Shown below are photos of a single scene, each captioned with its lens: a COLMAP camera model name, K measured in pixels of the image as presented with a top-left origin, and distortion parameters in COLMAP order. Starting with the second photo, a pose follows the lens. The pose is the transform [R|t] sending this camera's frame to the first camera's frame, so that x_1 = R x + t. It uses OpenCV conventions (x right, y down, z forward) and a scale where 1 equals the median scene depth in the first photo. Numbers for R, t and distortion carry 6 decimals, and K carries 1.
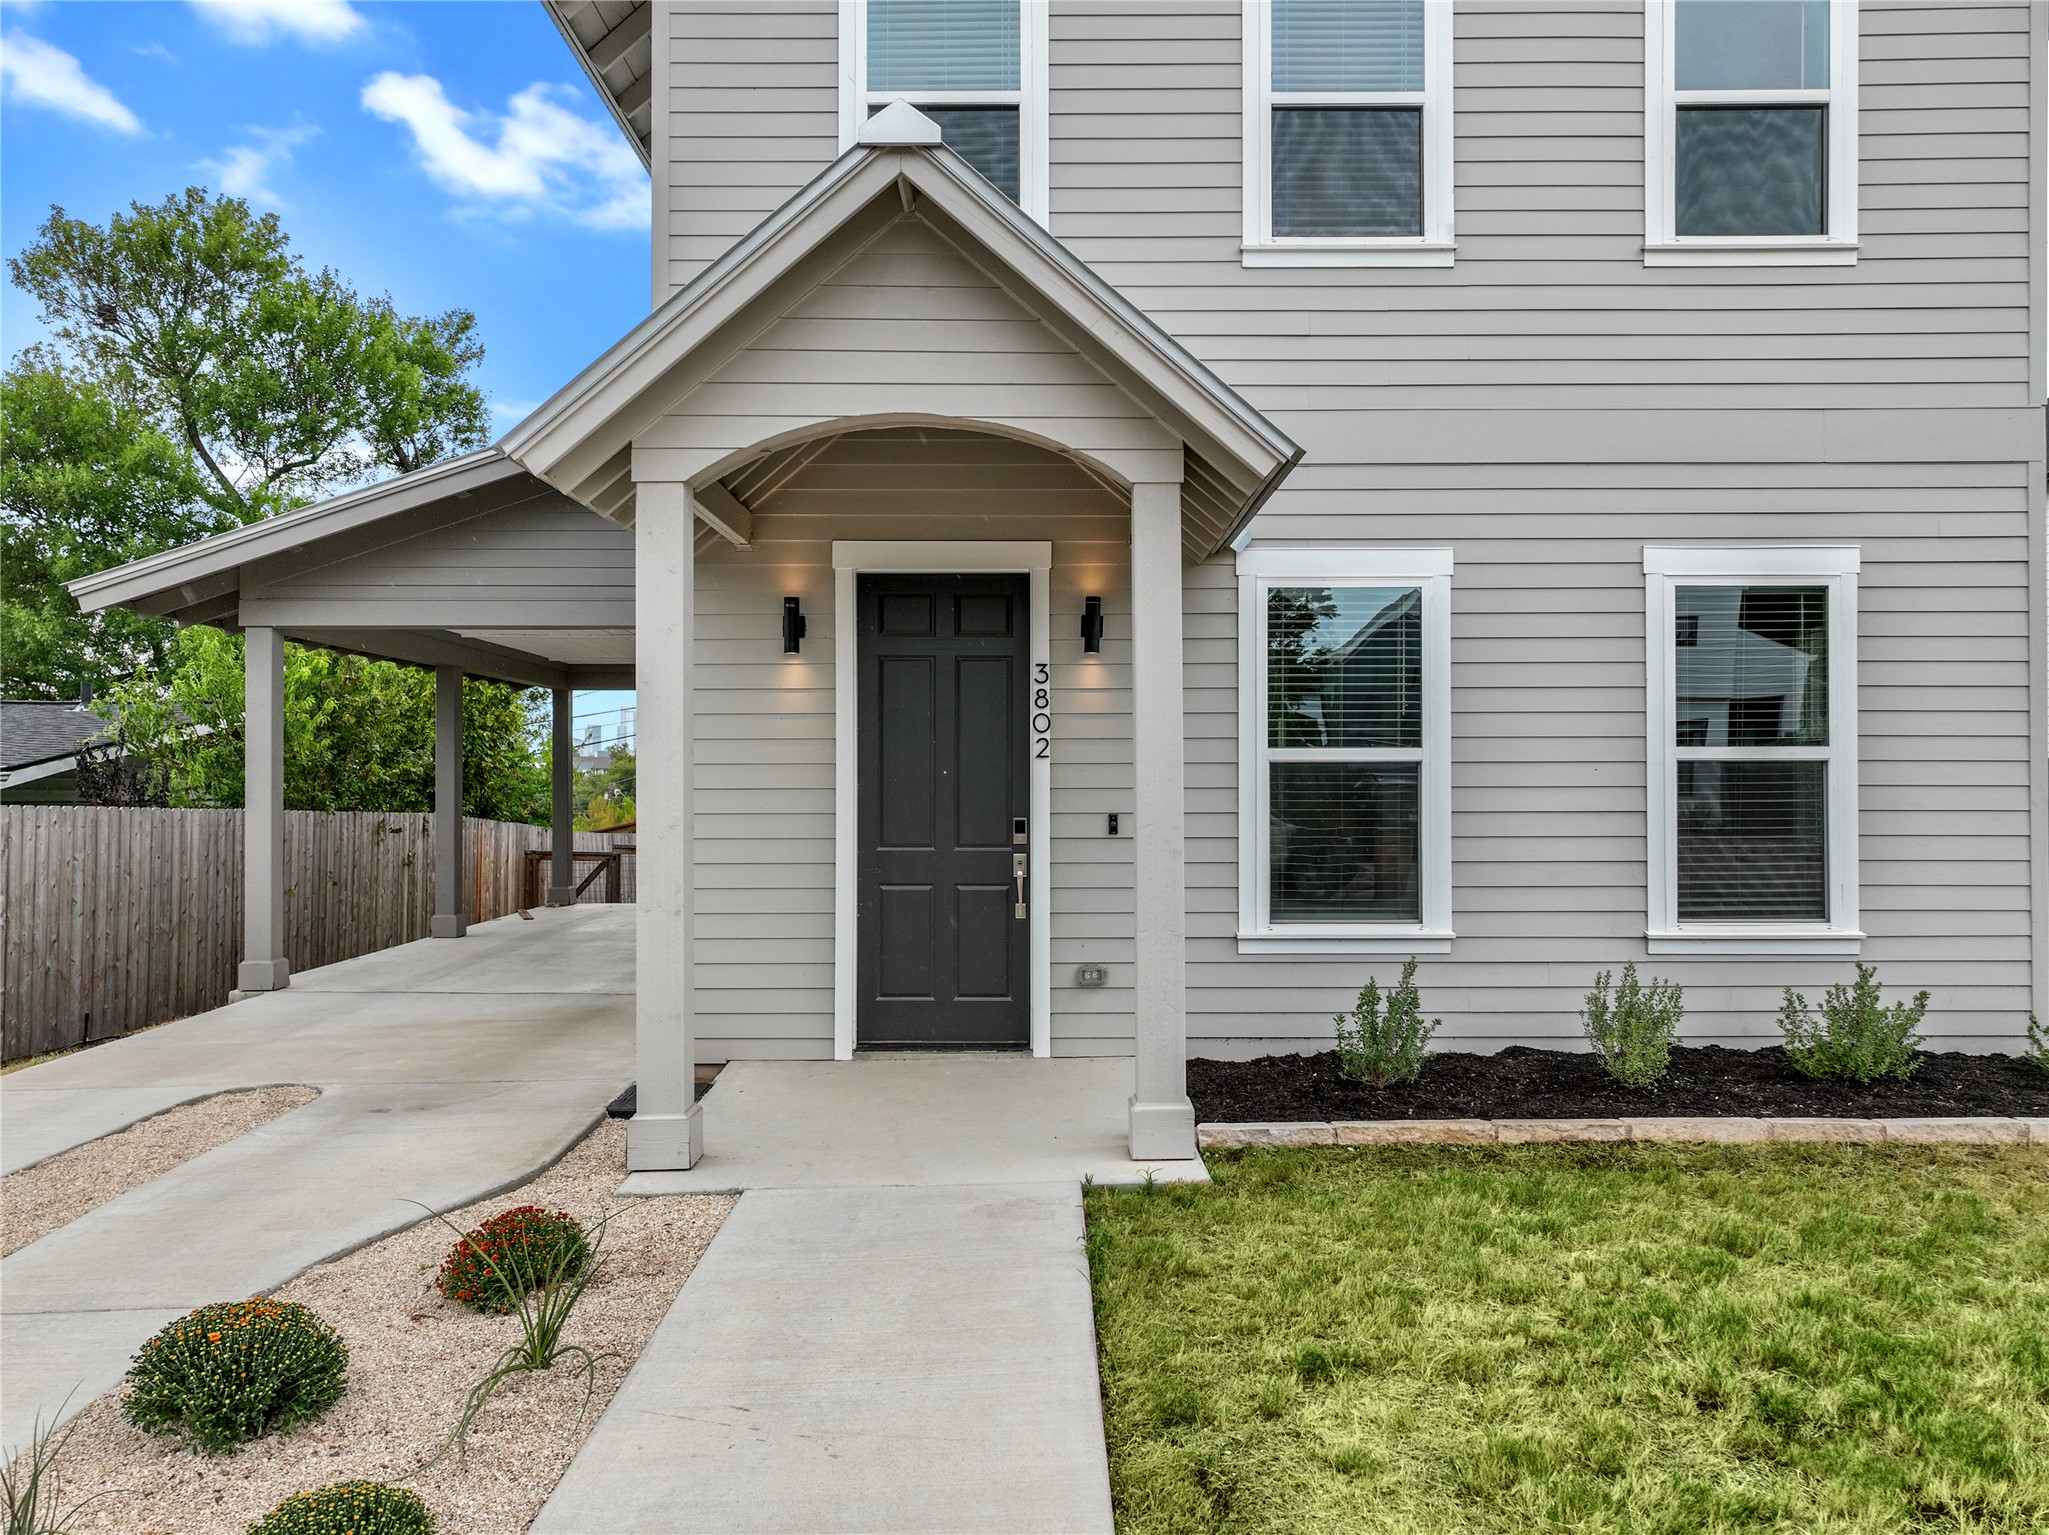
lens RADIAL K [[1457.0, 0, 1040.2], [0, 1457.0, 763.5], [0, 0, 1]] dist [0.007389, 0.001981]
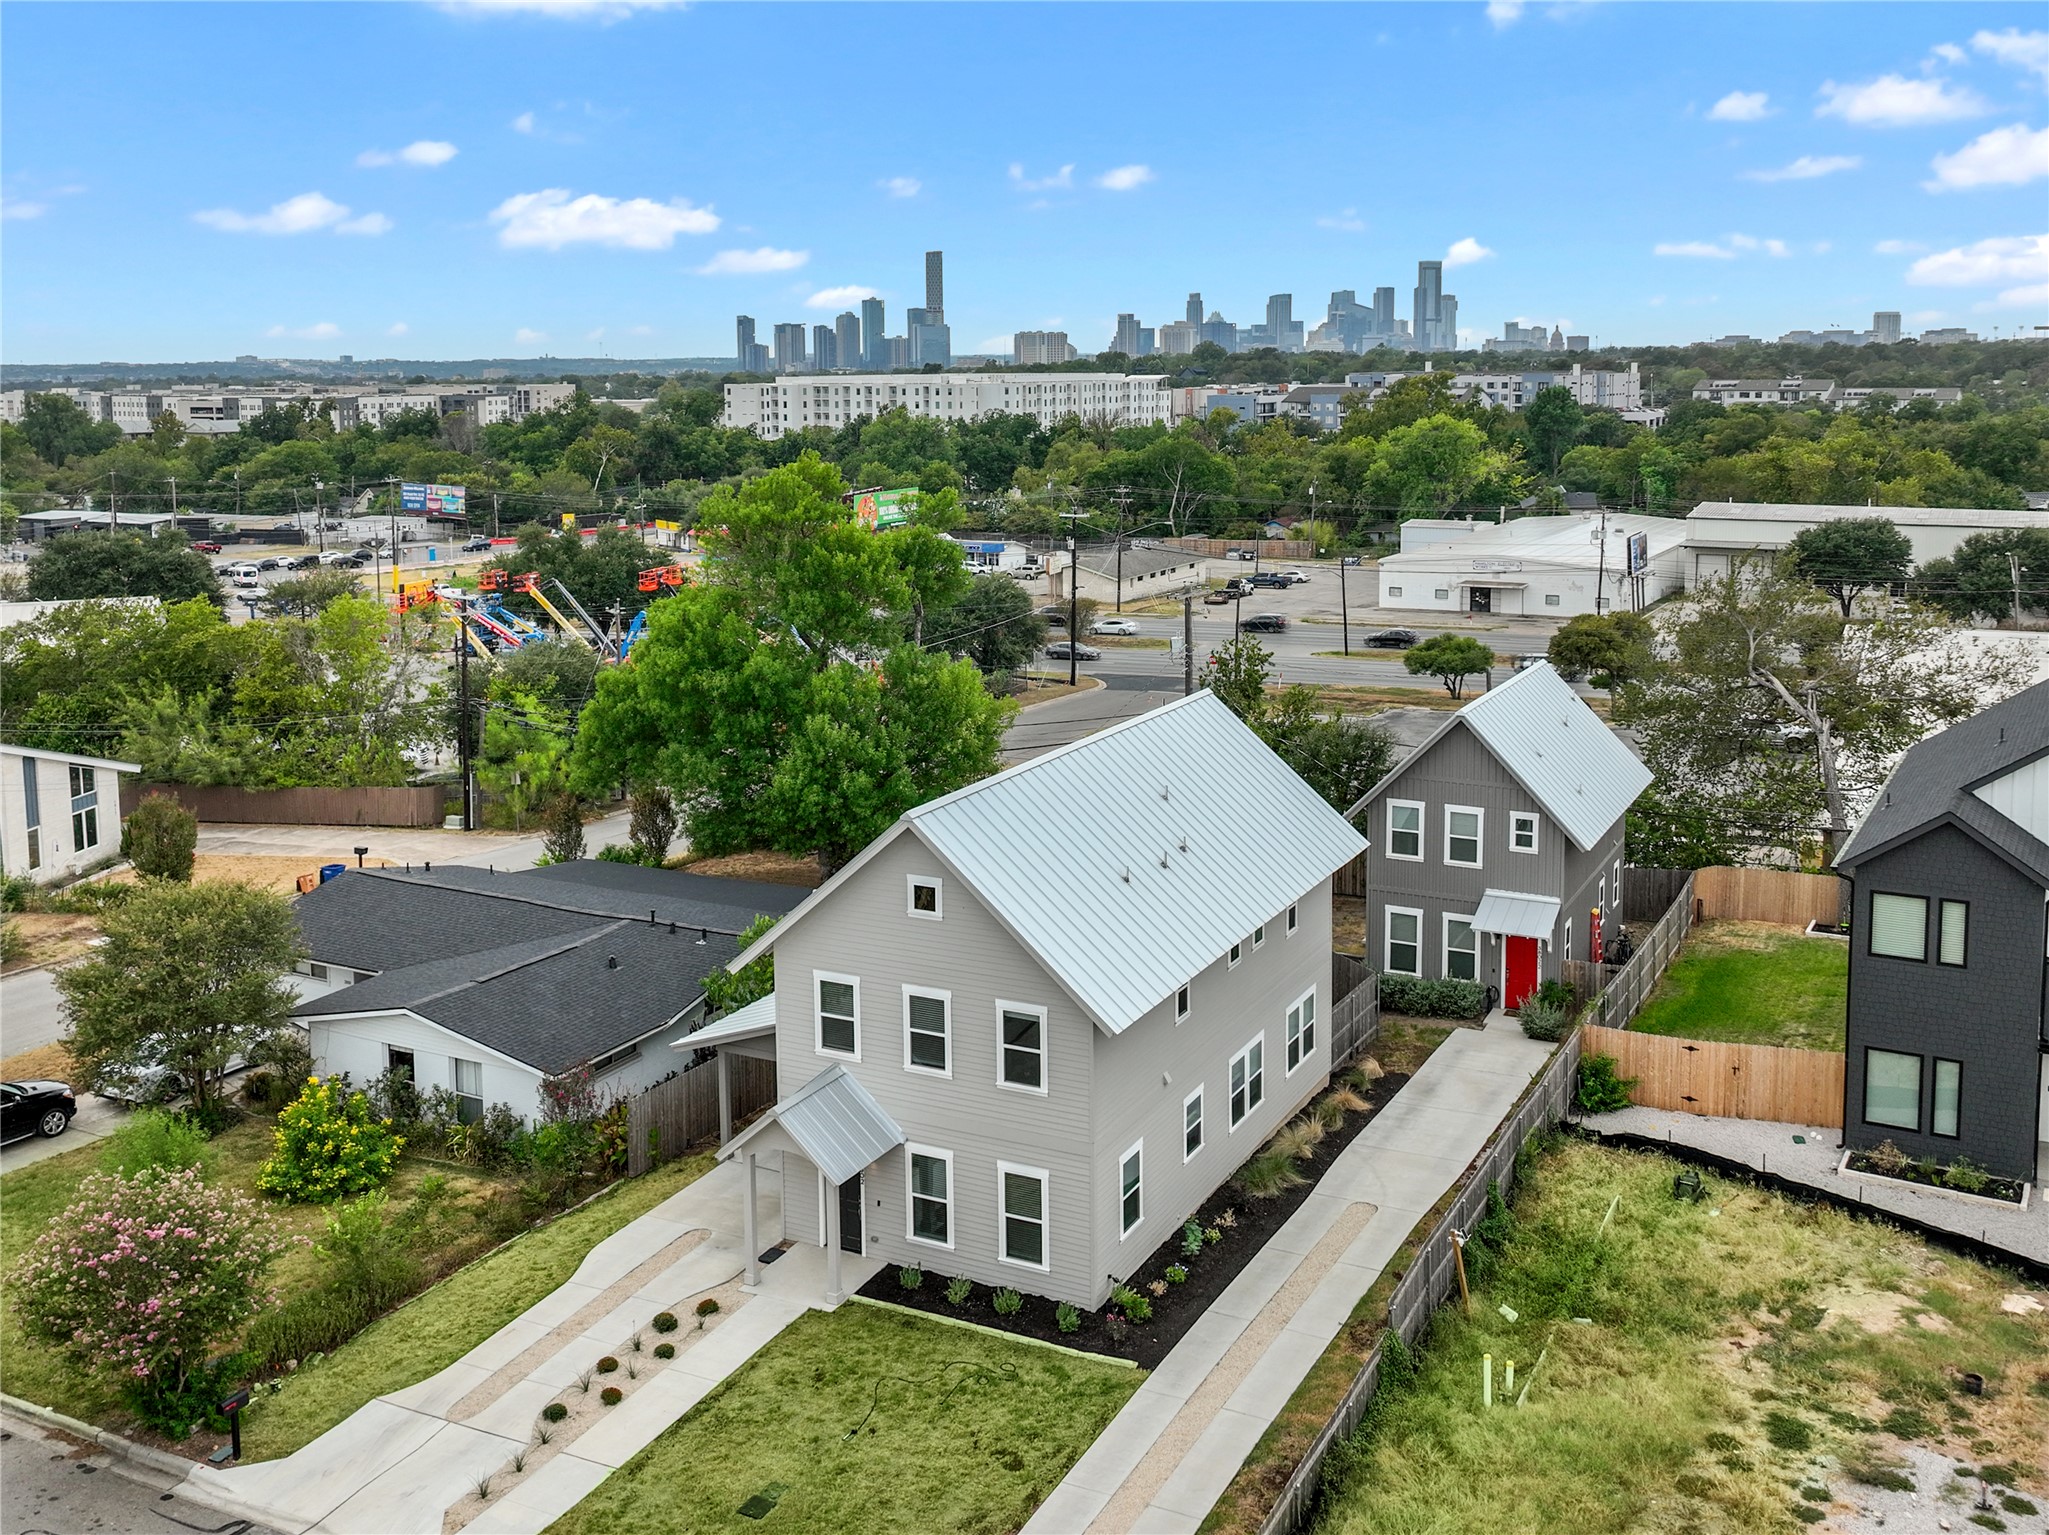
lens RADIAL K [[1940.5, 0, 1019.5], [0, 1940.5, 563.6], [0, 0, 1]] dist [-0.000527, -0.007662]
pose [[0.887931, 0.039774, -0.458255, 2.700667], [0.013741, 0.993516, 0.112857, -2.245277], [0.459772, -0.106507, 0.881627, -3.226765]]
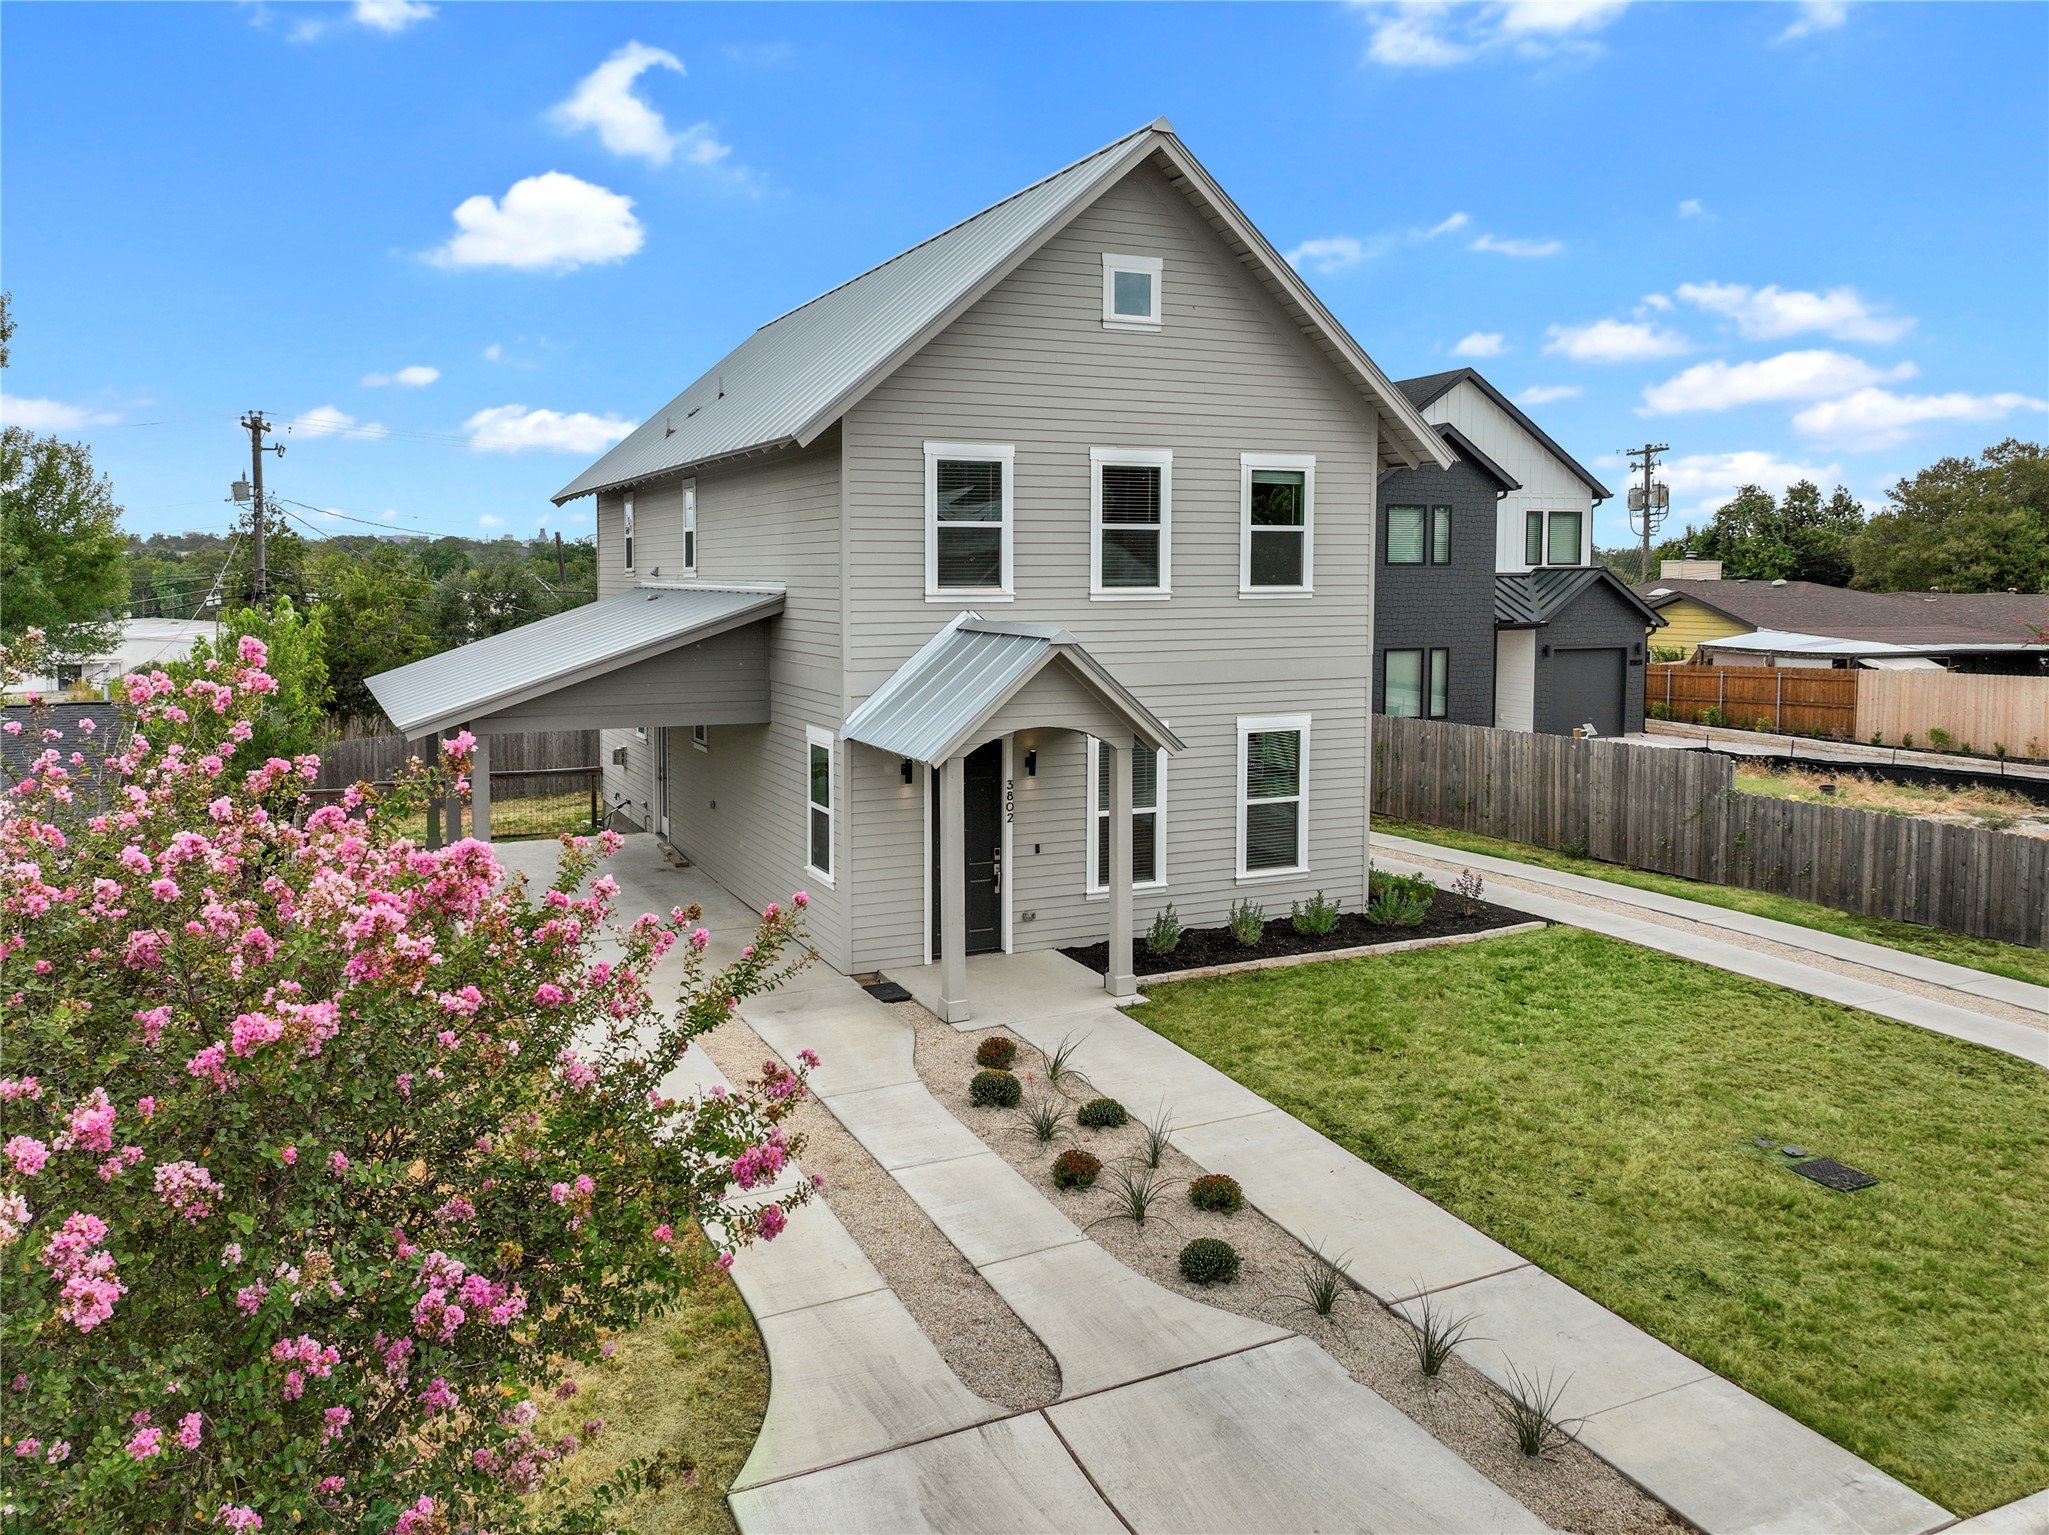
lens RADIAL K [[1487.7, 0, 974.0], [0, 1487.7, 647.1], [0, 0, 1]] dist [0.019726, 0.002196]
pose [[0.910849, -0.021053, 0.412202, -0.983598], [-0.006444, 0.997851, 0.065205, -0.419902], [-0.412689, -0.062048, 0.908756, -1.034125]]
